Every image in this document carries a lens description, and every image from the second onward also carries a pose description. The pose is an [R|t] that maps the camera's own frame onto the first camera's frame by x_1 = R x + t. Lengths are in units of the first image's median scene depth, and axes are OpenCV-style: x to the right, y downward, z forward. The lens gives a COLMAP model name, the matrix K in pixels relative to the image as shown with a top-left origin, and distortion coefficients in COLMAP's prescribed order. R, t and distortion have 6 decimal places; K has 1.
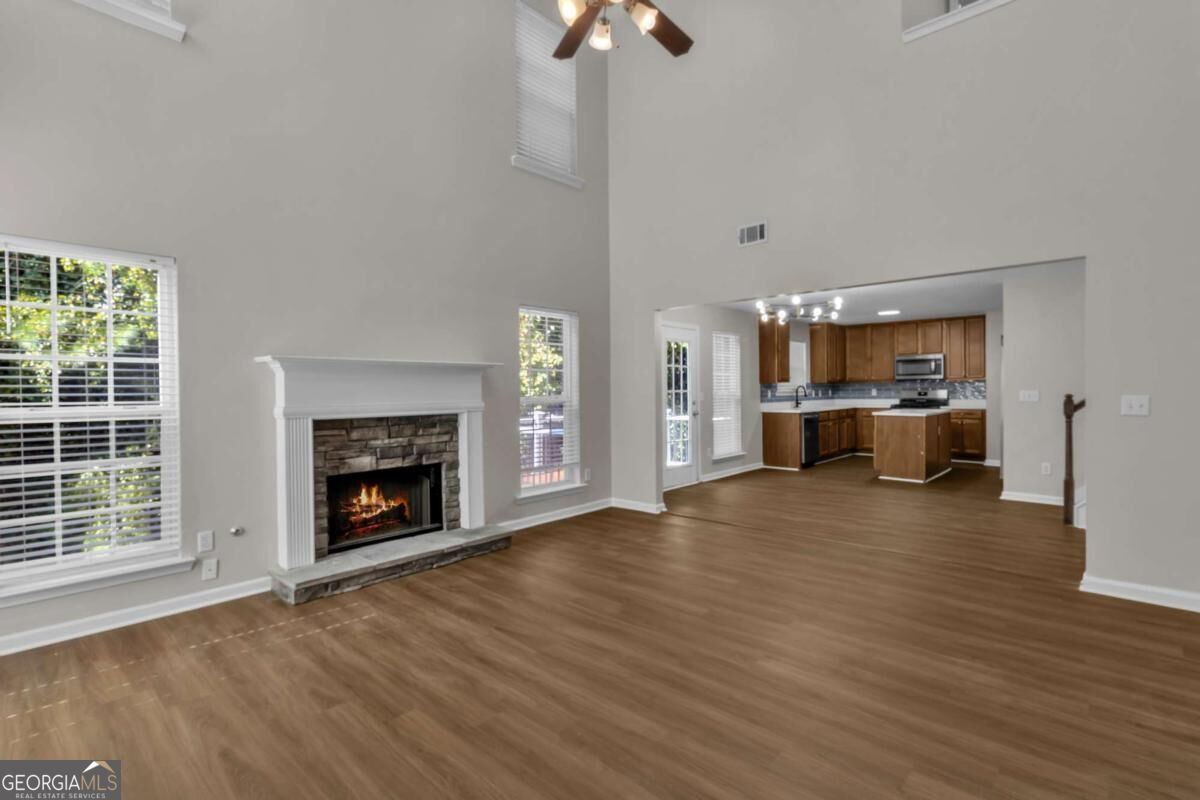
lens RADIAL K [[570.8, 0, 604.9], [0, 570.8, 398.3], [0, 0, 1]] dist [0.004090, 0.002316]
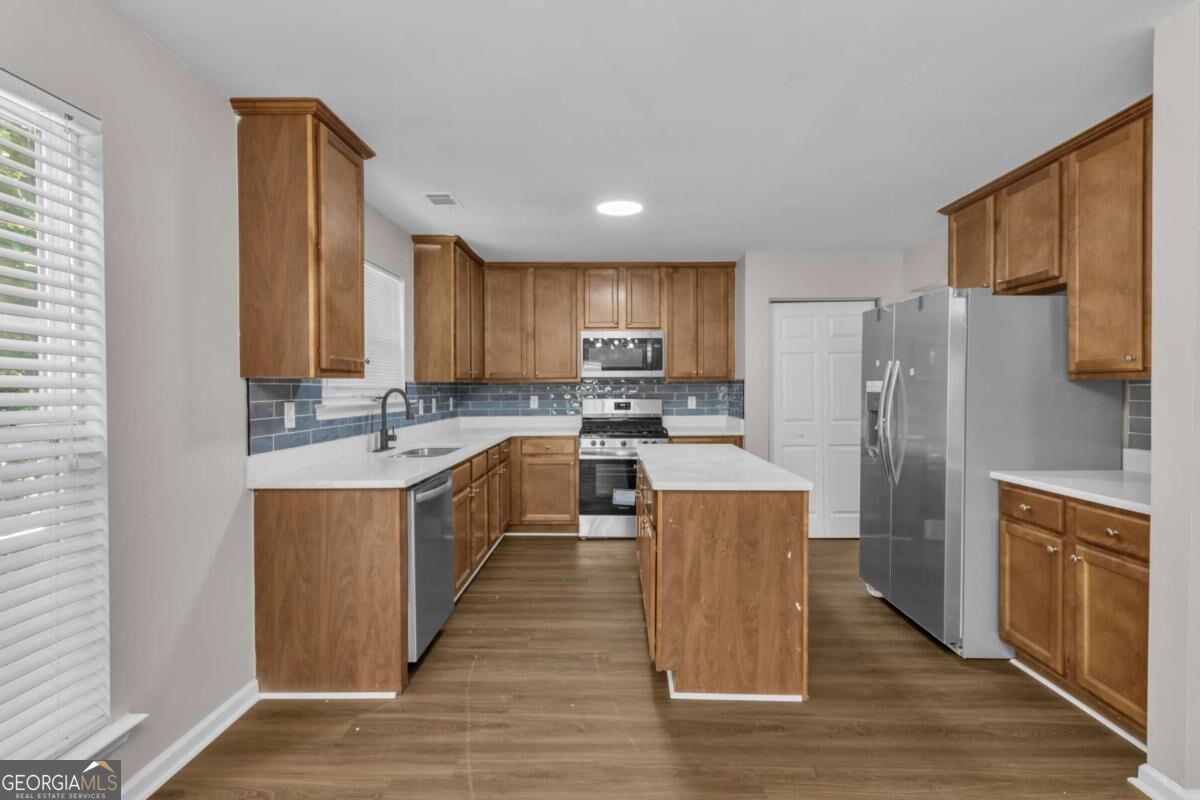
lens RADIAL K [[570.8, 0, 606.1], [0, 570.8, 397.7], [0, 0, 1]] dist [0.004090, 0.002316]
pose [[0.751671, 0.000528, 0.659538, 0.204988], [0.000872, 0.999998, -0.001794, -0.015439], [-0.659537, 0.001924, 0.751669, 0.639171]]
